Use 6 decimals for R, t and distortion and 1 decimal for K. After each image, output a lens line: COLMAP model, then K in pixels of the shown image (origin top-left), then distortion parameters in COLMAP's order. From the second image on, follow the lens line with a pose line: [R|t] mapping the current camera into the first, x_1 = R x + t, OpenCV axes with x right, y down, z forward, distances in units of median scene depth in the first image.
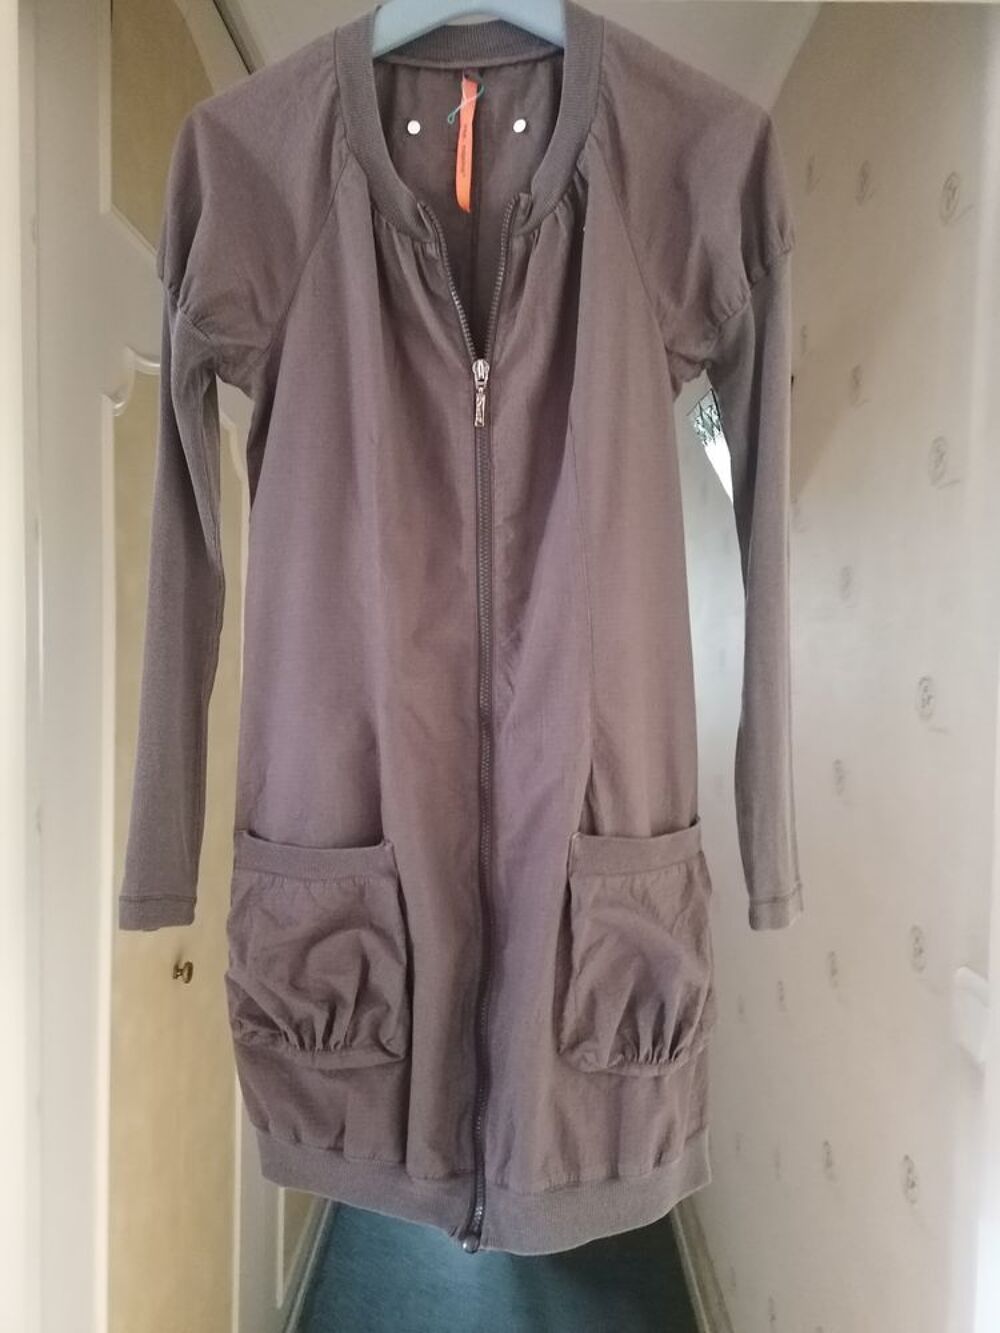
lens RADIAL K [[877.9, 0, 507.9], [0, 877.9, 663.0], [0, 0, 1]] dist [-0.000837, -0.003584]
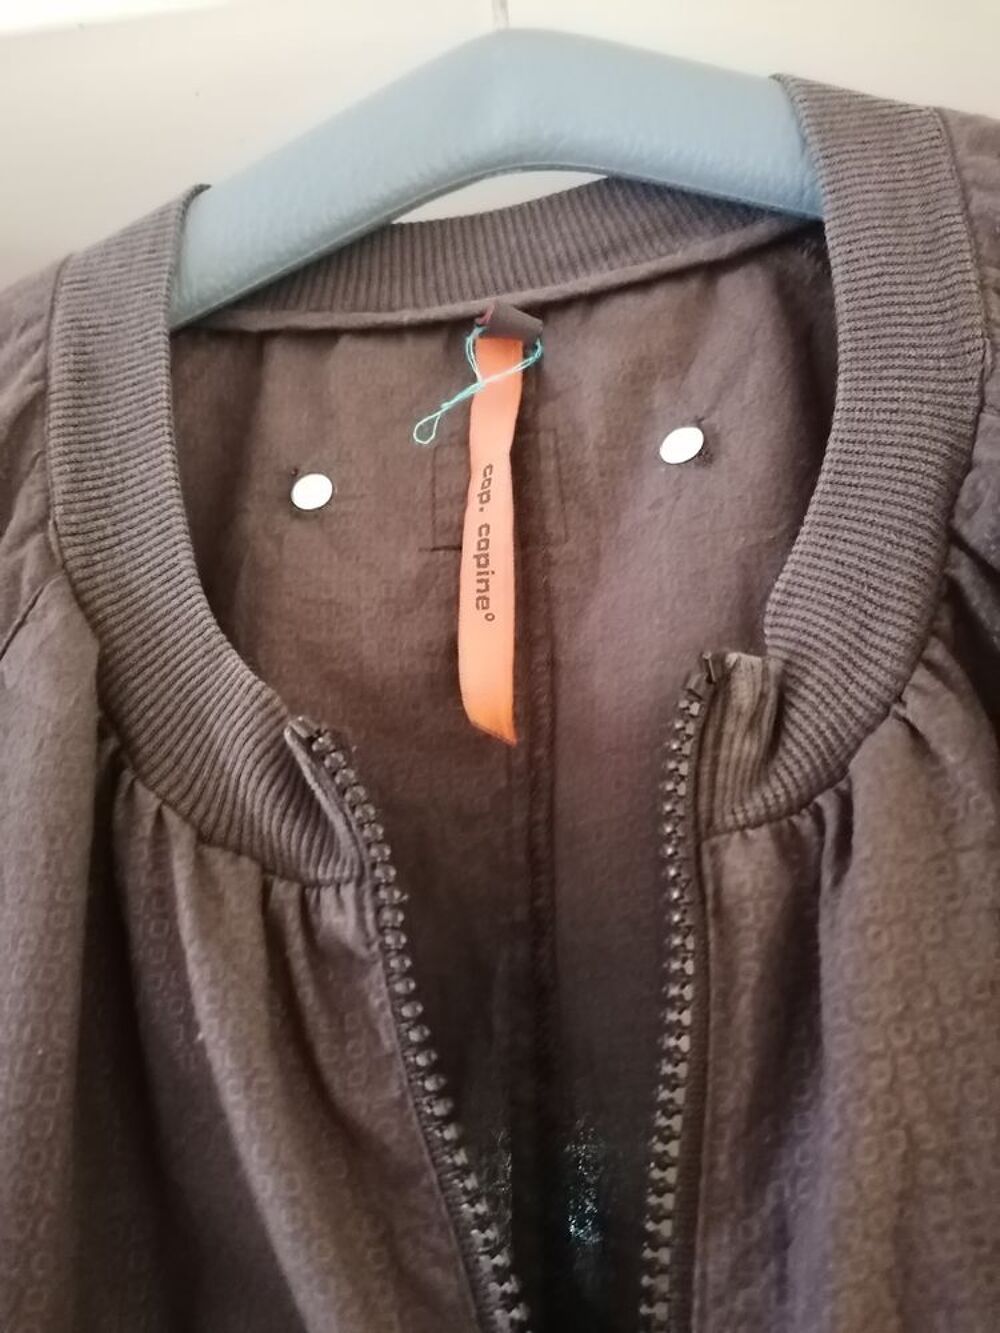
lens RADIAL K [[877.9, 0, 507.9], [0, 877.9, 663.0], [0, 0, 1]] dist [-0.000837, -0.003584]
pose [[0.992296, -0.085561, -0.089594, -0.021679], [0.027389, 0.856816, -0.514895, -0.409975], [0.120821, 0.508474, 0.852559, 0.786832]]
